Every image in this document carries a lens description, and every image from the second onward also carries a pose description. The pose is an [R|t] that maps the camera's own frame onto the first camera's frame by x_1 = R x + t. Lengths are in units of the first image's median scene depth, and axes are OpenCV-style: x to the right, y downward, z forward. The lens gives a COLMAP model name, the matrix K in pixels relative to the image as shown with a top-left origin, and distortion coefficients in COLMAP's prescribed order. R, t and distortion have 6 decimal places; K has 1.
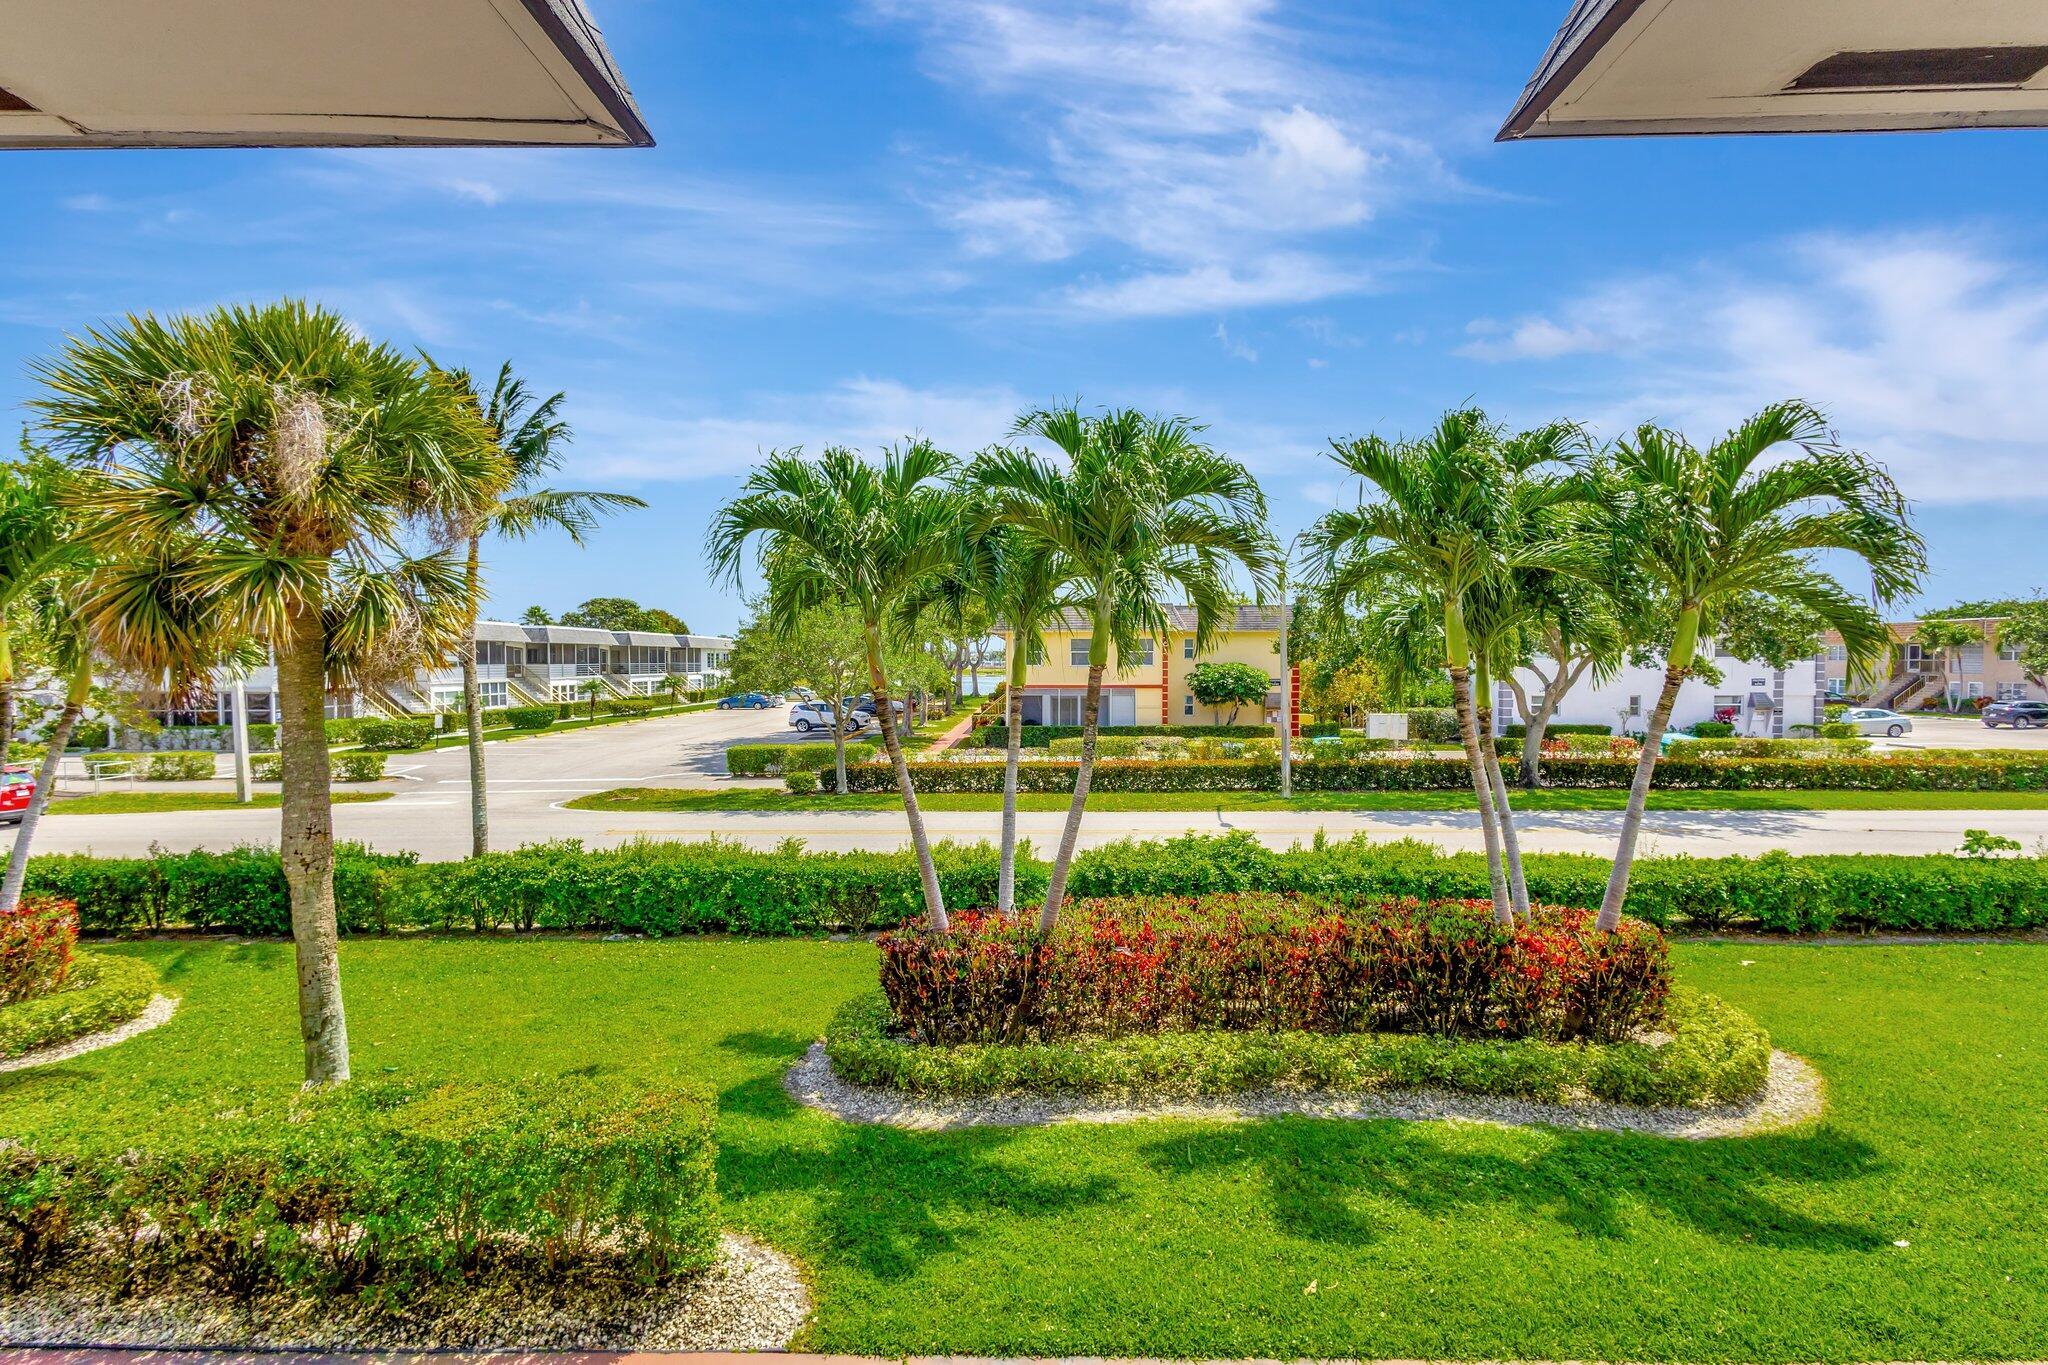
lens RADIAL K [[932.3, 0, 1028.8], [0, 932.3, 691.3], [0, 0, 1]] dist [0.000757, -0.000524]
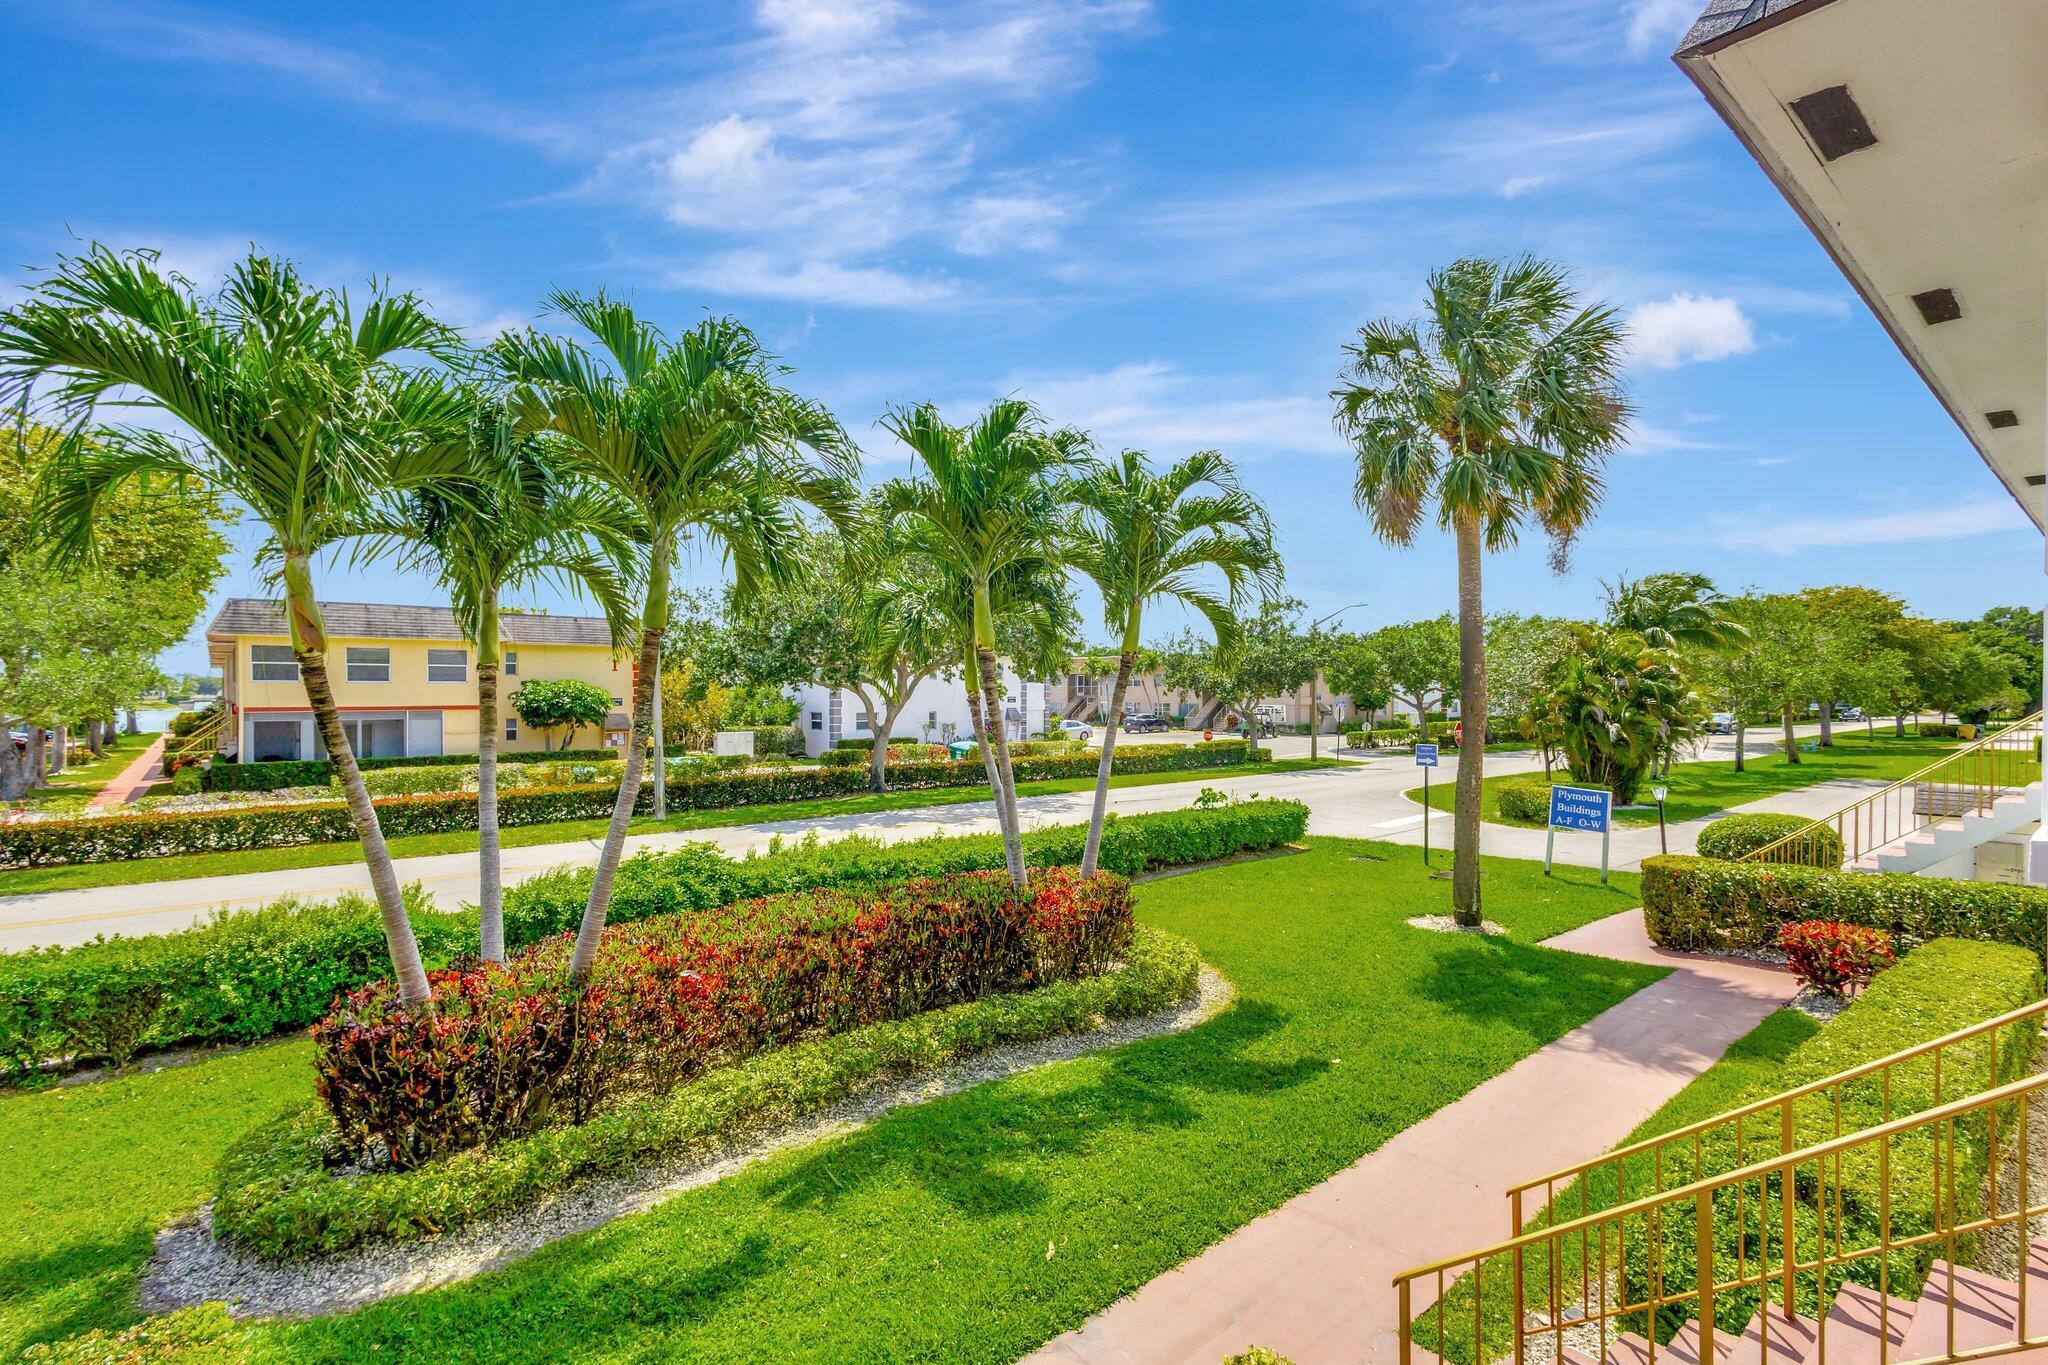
lens RADIAL K [[945.4, 0, 1029.6], [0, 945.4, 688.2], [0, 0, 1]] dist [0.004634, 0.000143]
pose [[0.759254, 0.000406, 0.650794, -0.125526], [0.020269, 0.999500, -0.024271, 0.029382], [-0.650479, 0.031618, 0.758866, 0.091567]]
